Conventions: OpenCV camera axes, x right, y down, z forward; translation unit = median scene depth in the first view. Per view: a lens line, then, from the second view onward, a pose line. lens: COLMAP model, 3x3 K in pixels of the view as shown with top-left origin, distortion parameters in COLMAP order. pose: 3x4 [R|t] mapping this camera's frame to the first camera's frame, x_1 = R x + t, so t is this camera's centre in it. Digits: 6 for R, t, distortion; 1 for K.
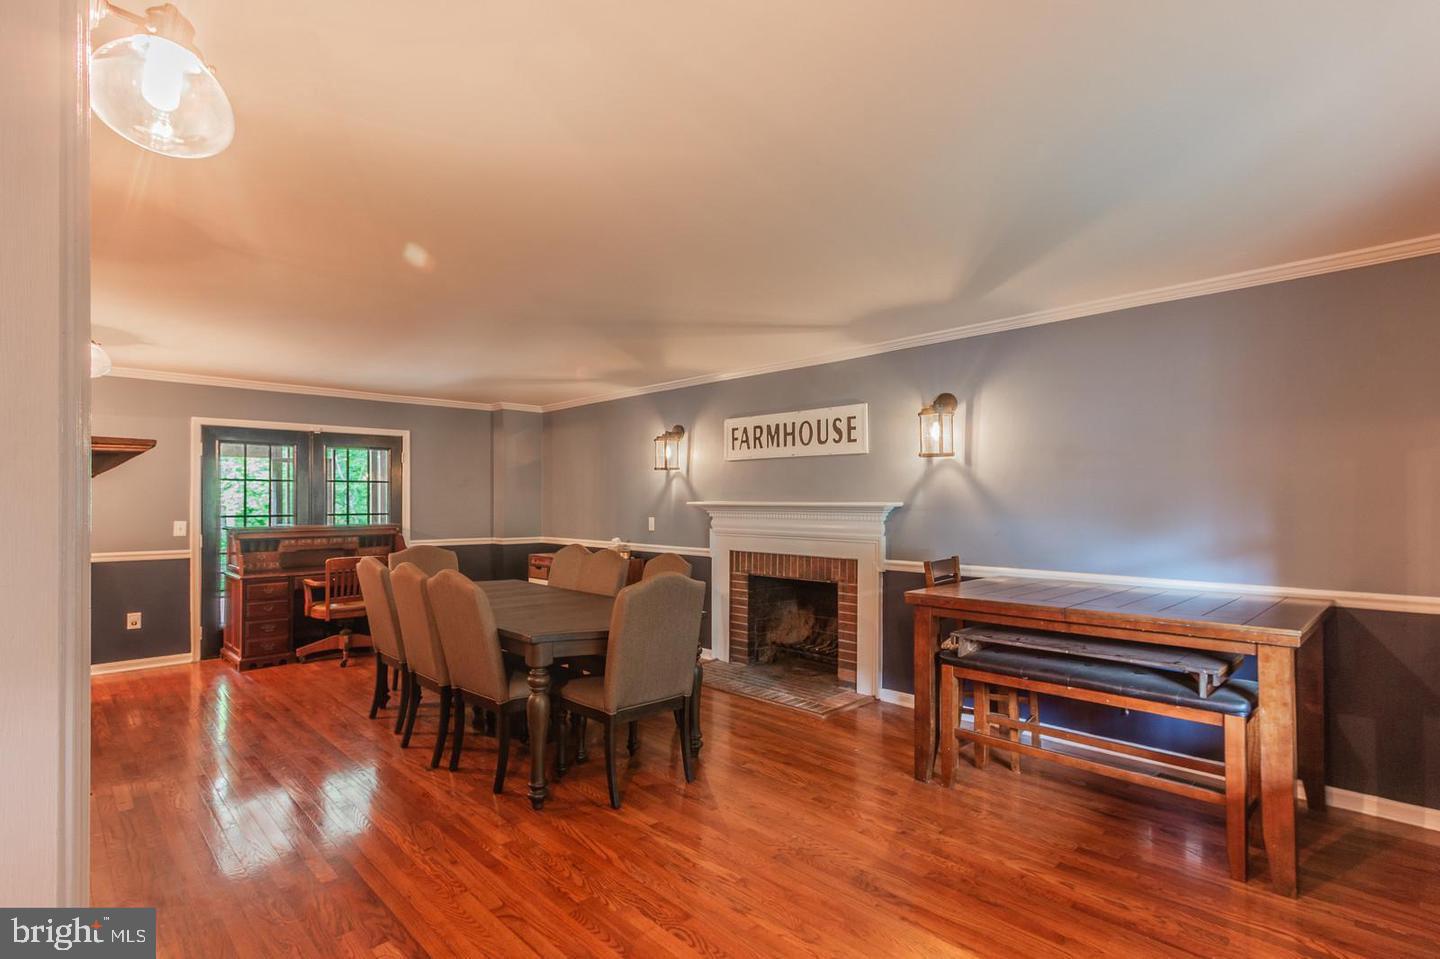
lens RADIAL K [[676.7, 0, 769.9], [0, 676.7, 503.8], [0, 0, 1]] dist [0.002211, 0.000791]
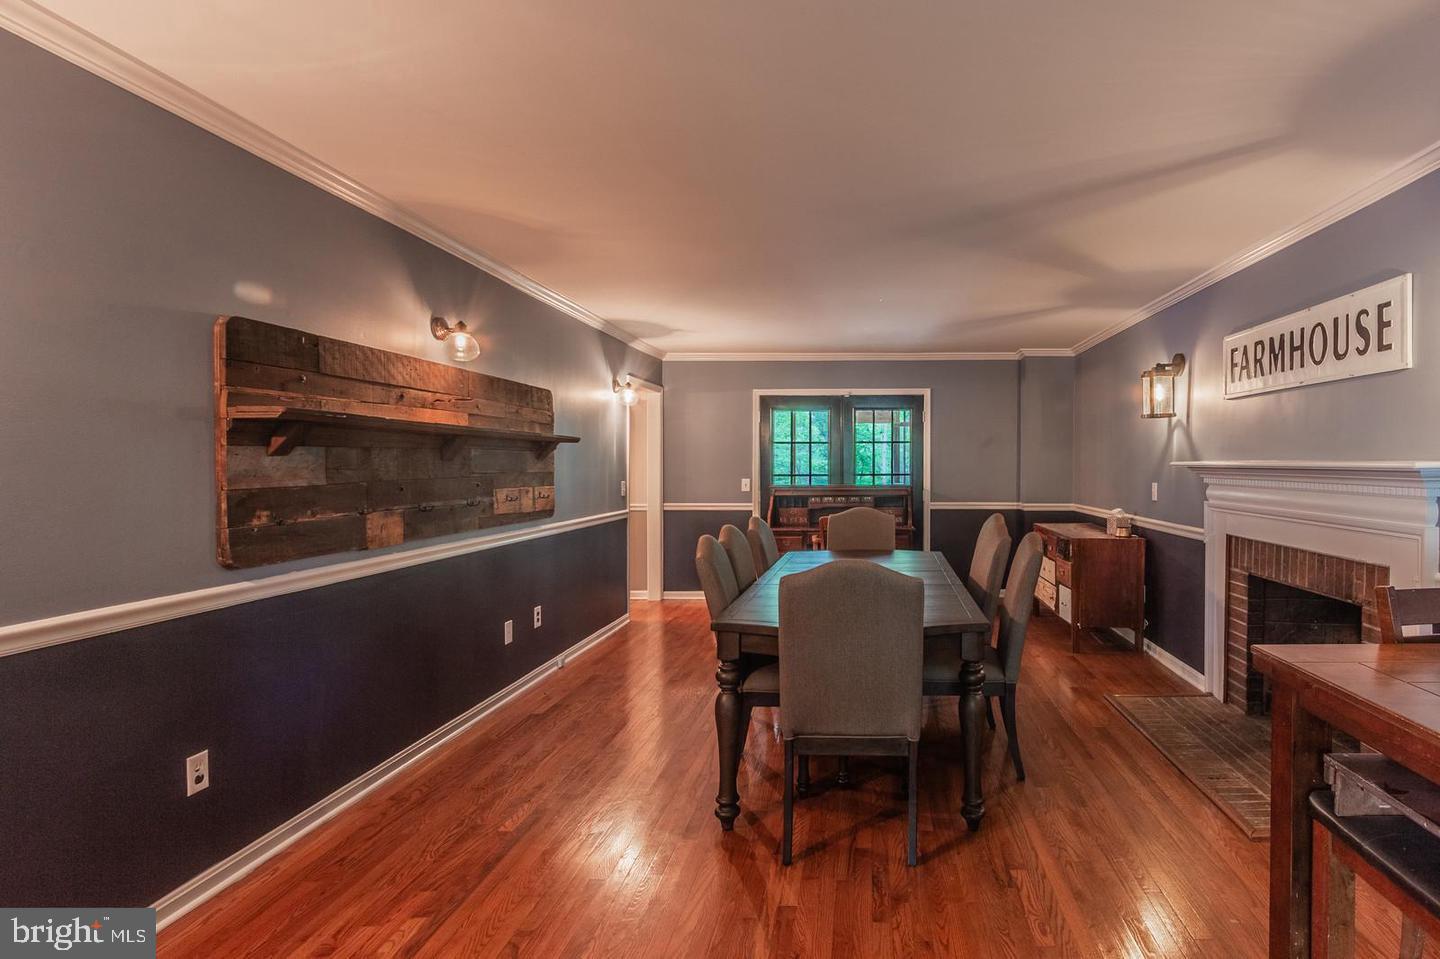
lens RADIAL K [[759.9, 0, 720.0], [0, 759.9, 479.5], [0, 0, 1]] dist [0.003831, -0.000609]
pose [[0.712340, 0.015952, -0.701653, 0.111861], [-0.002039, 0.999784, 0.020661, 0.000496], [0.701831, -0.013287, 0.712219, 0.124453]]
